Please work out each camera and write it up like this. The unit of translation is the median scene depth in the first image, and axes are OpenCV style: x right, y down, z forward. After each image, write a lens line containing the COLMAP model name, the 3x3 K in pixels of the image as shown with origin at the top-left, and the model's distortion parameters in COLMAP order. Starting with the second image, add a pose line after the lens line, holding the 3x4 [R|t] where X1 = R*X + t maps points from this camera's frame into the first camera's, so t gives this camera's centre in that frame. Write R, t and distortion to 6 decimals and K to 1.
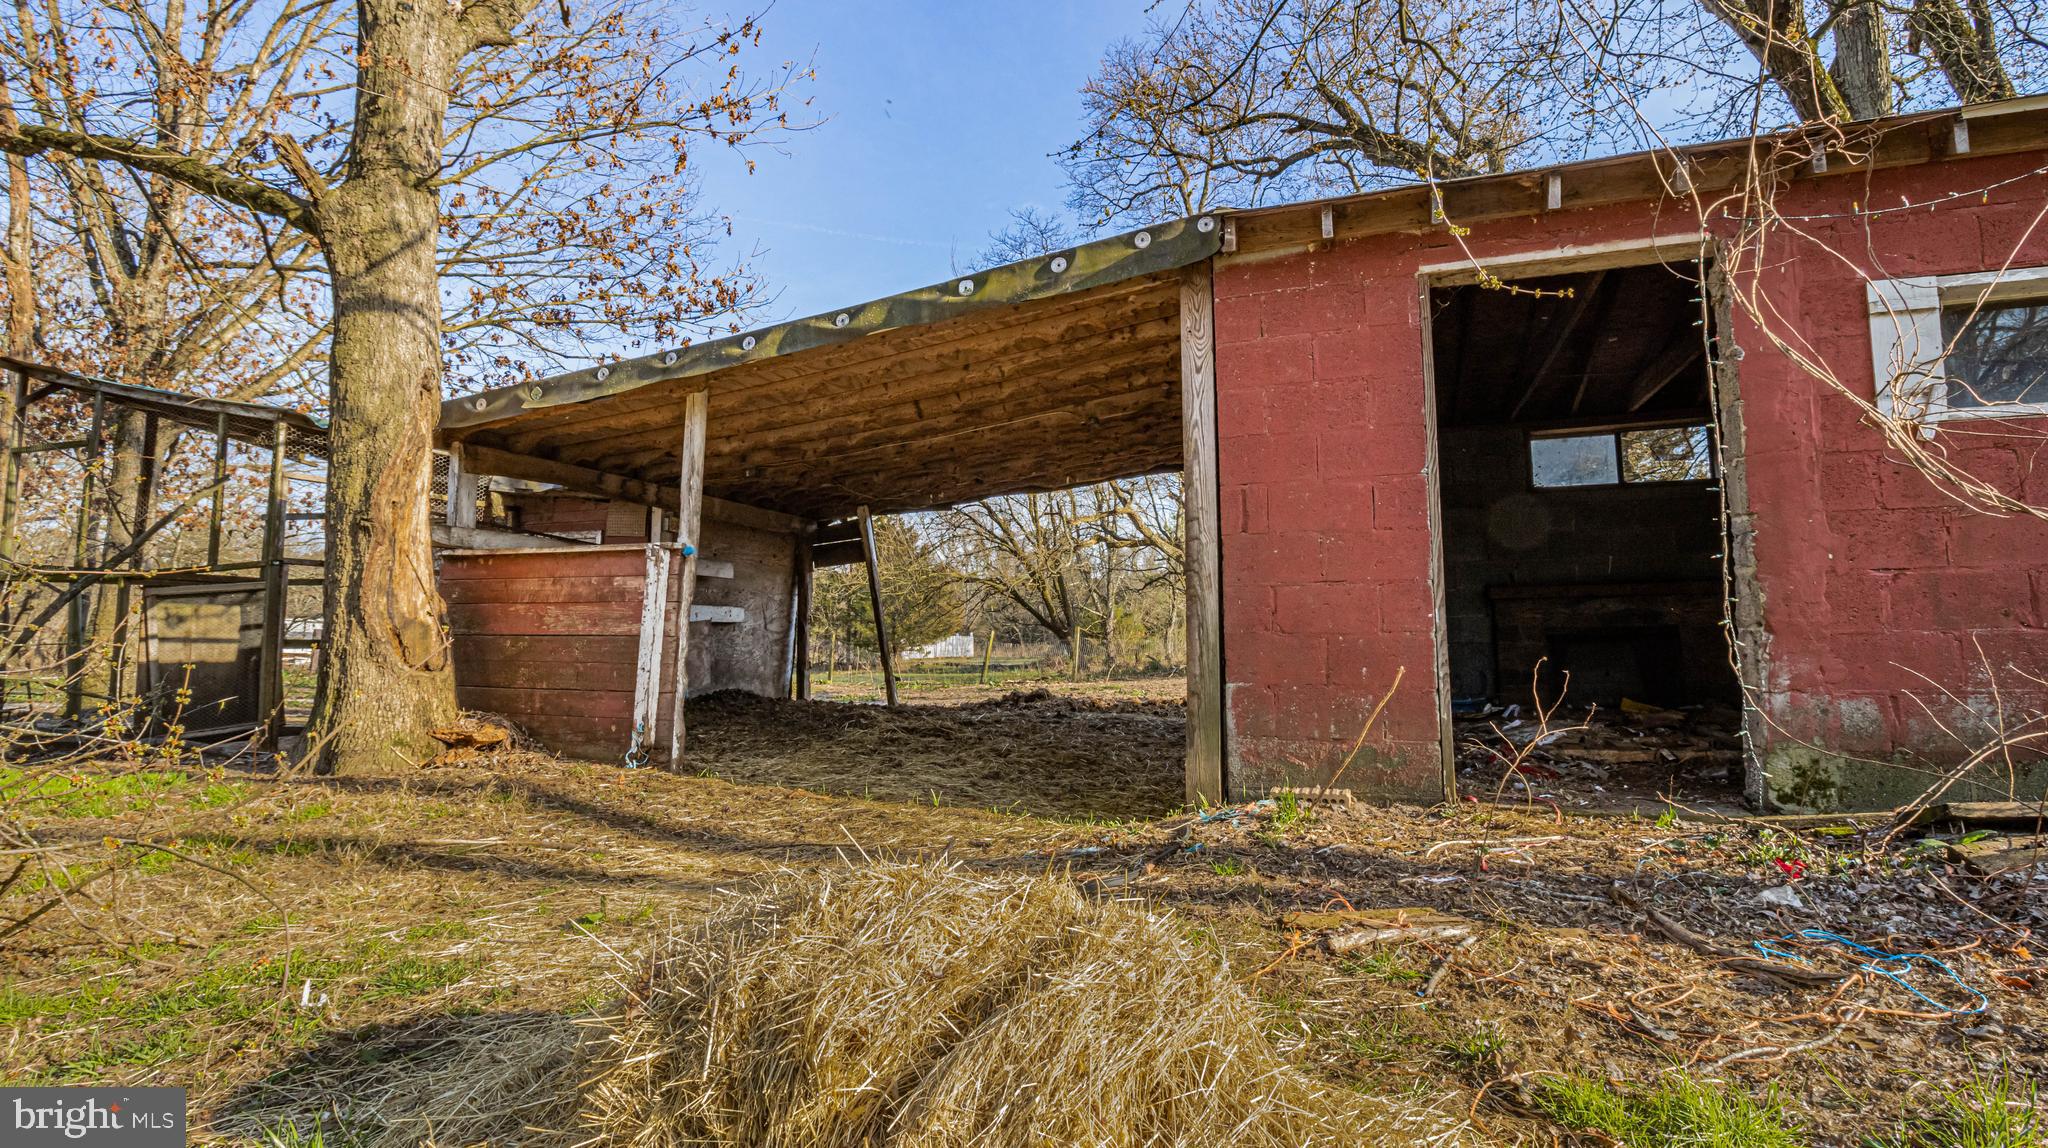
lens RADIAL K [[920.5, 0, 1017.3], [0, 920.5, 548.7], [0, 0, 1]] dist [-0.003228, -0.009105]
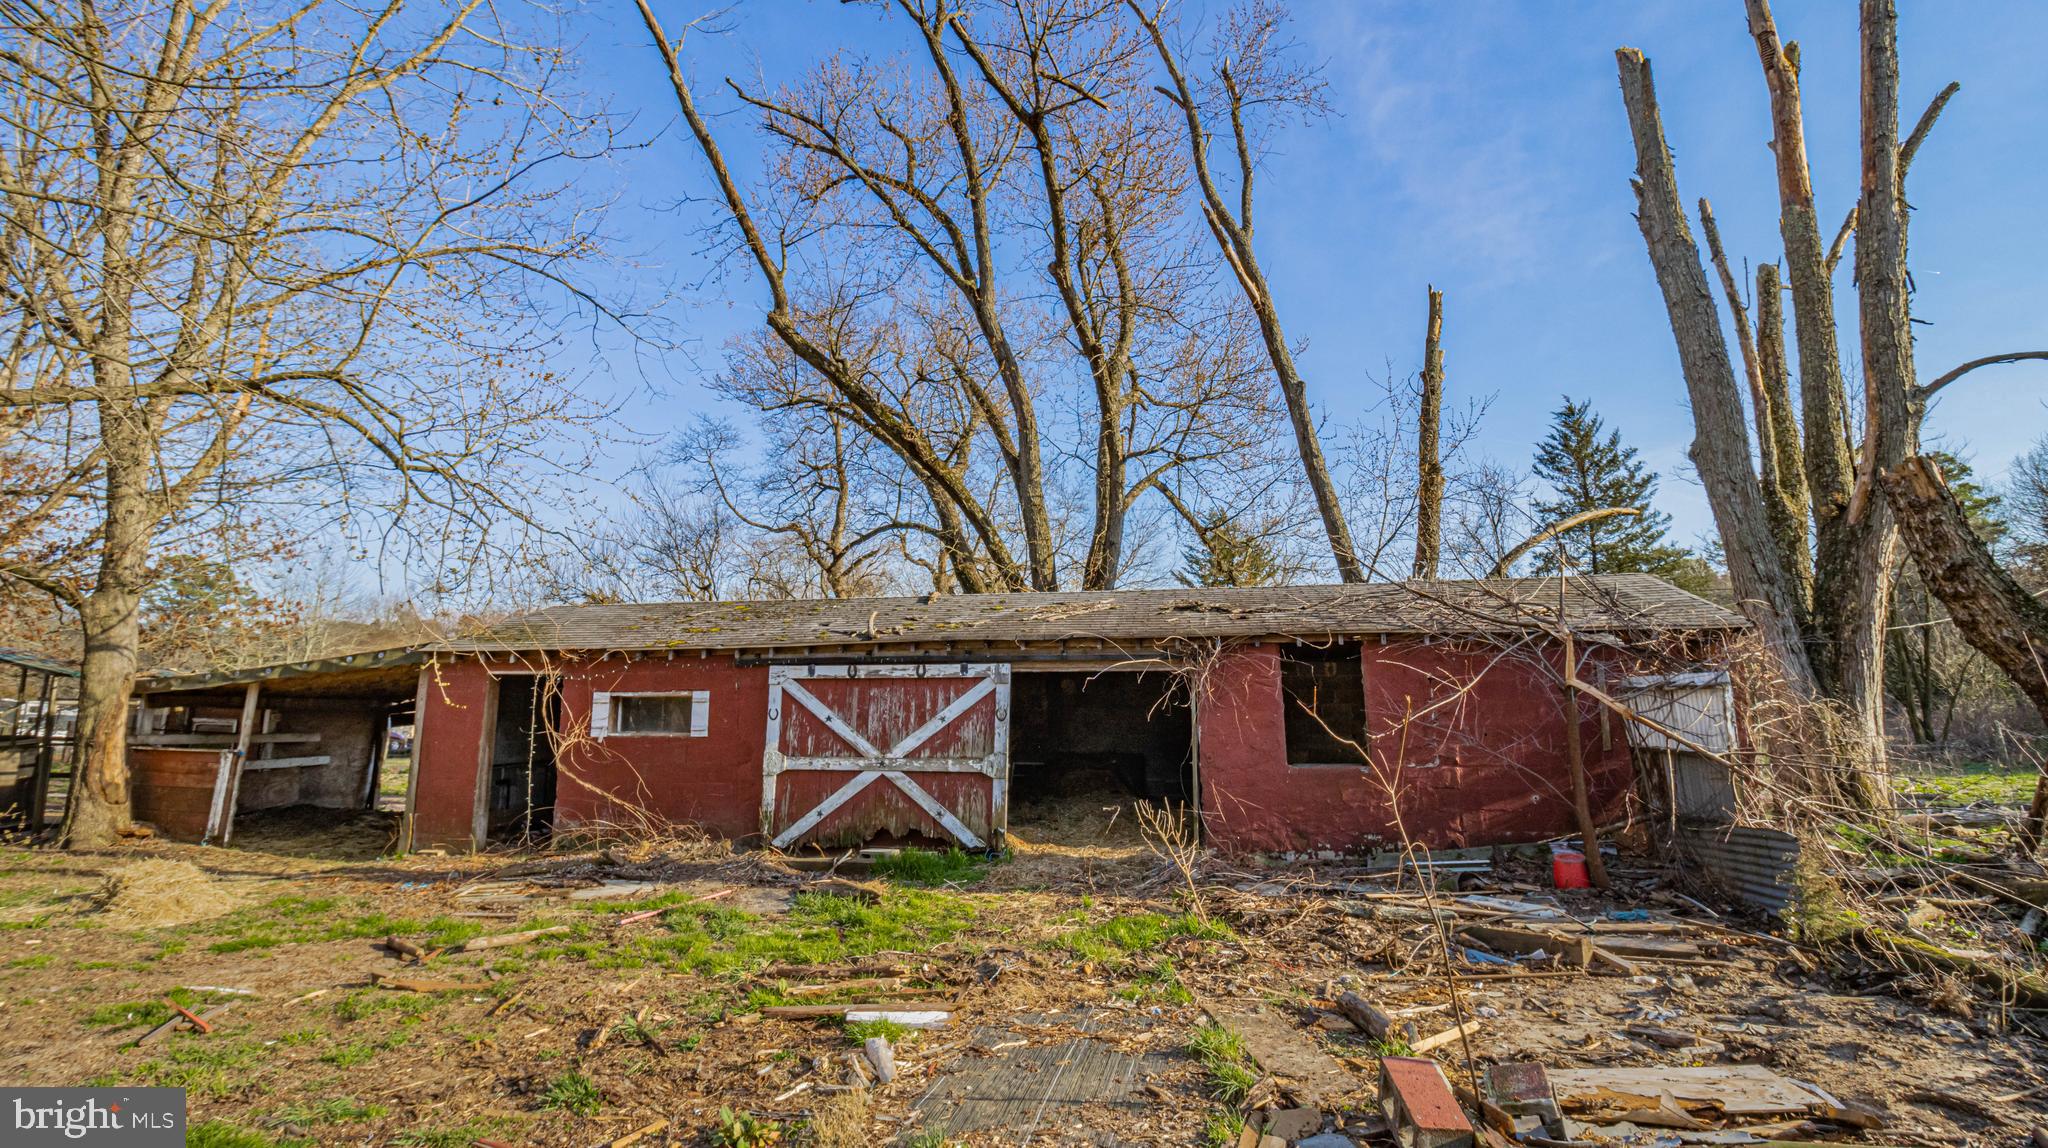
lens RADIAL K [[920.5, 0, 1017.3], [0, 920.5, 548.7], [0, 0, 1]] dist [-0.003228, -0.009105]
pose [[0.988848, 0.028354, 0.146205, 1.286216], [-0.017568, 0.997063, -0.074547, -0.388969], [-0.147889, 0.071147, 0.986442, -1.689441]]
